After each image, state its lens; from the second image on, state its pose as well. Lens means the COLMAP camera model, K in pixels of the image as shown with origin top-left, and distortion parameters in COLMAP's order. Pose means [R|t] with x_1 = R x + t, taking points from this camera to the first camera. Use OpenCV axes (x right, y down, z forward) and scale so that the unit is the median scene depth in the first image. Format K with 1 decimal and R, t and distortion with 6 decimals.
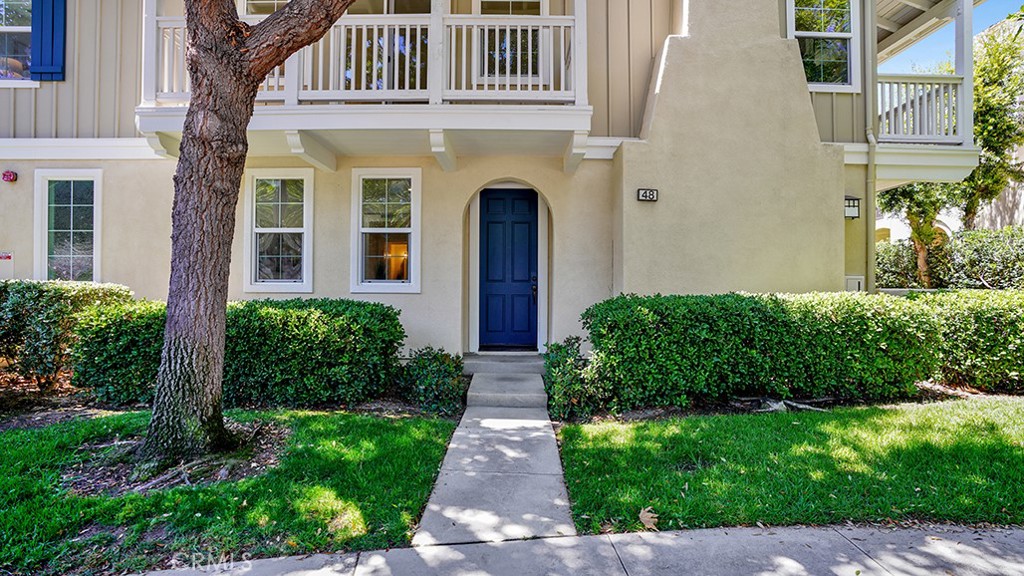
lens RADIAL K [[489.9, 0, 511.7], [0, 489.9, 284.9], [0, 0, 1]] dist [-0.075553, 0.030772]
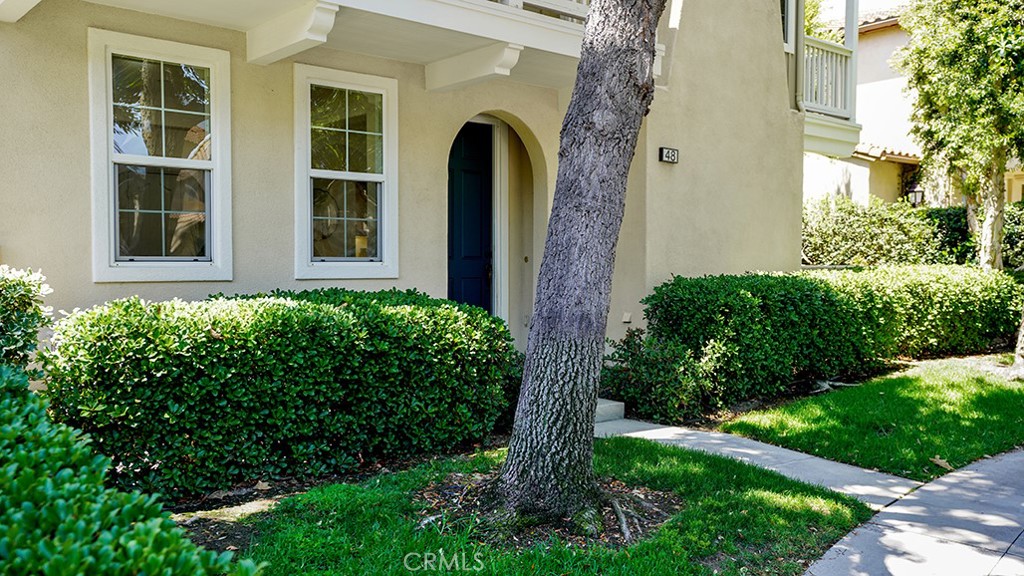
lens RADIAL K [[918.2, 0, 512.0], [0, 918.2, 288.0], [0, 0, 1]] dist [0.061844, 0.003228]
pose [[0.746659, -0.023122, 0.664805, -0.969956], [-0.001743, 0.999324, 0.036714, -0.015947], [-0.665205, -0.028572, 0.746114, -0.001338]]
